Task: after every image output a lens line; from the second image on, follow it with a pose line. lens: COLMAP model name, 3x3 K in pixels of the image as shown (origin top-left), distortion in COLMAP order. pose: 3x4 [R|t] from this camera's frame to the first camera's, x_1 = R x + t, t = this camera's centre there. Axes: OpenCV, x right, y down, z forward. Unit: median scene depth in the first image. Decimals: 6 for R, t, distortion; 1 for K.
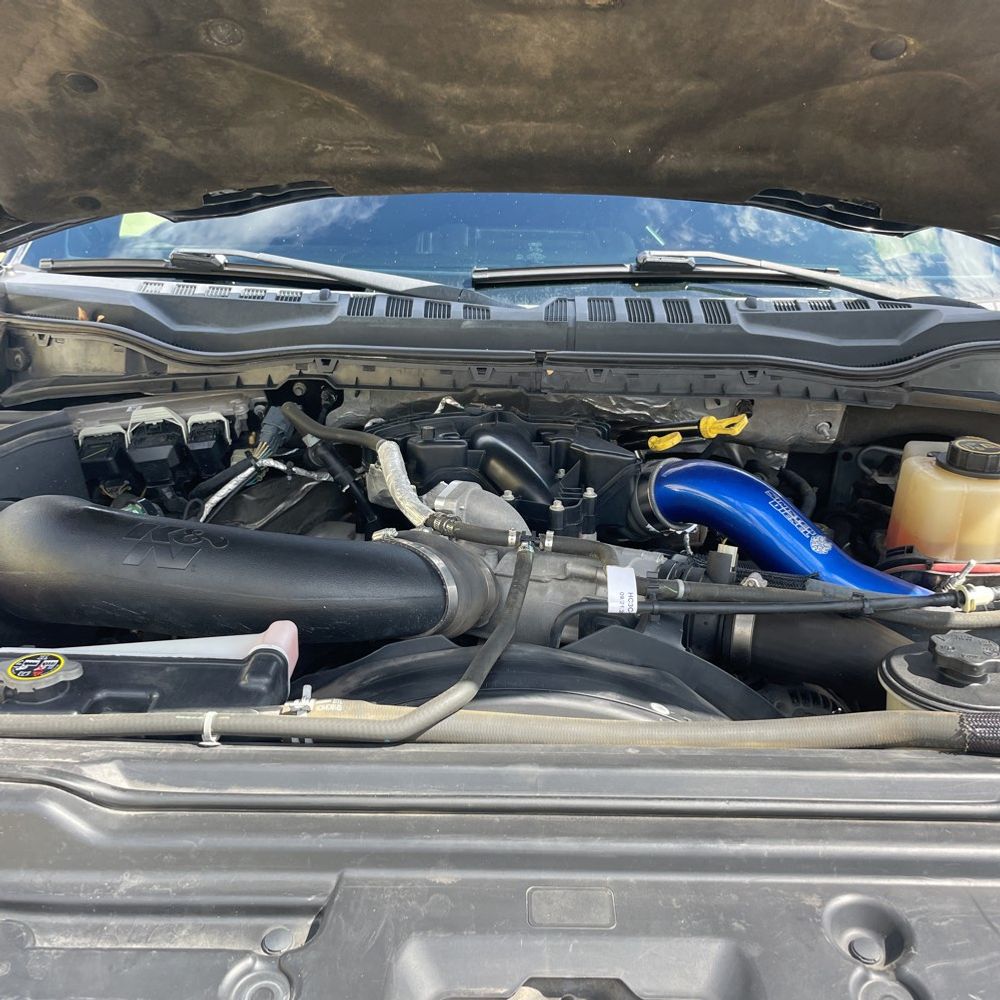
lens RADIAL K [[1008.5, 0, 504.1], [0, 1008.5, 496.7], [0, 0, 1]] dist [0.092489, -0.127574]
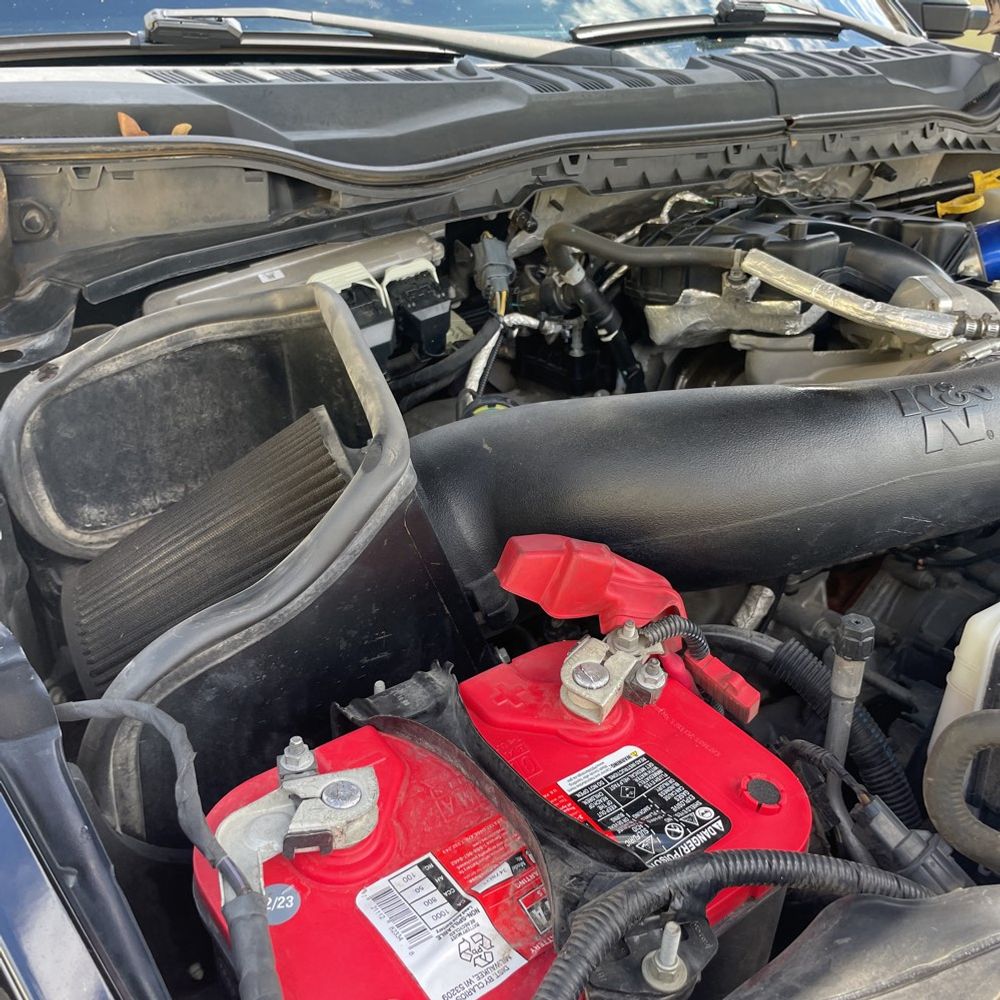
lens RADIAL K [[1008.5, 0, 504.1], [0, 1008.5, 496.7], [0, 0, 1]] dist [0.092489, -0.127574]
pose [[0.805038, -0.270175, 0.528129, -0.634875], [0.187831, 0.960554, 0.205076, -0.060288], [-0.562702, -0.065895, 0.824029, 0.419232]]
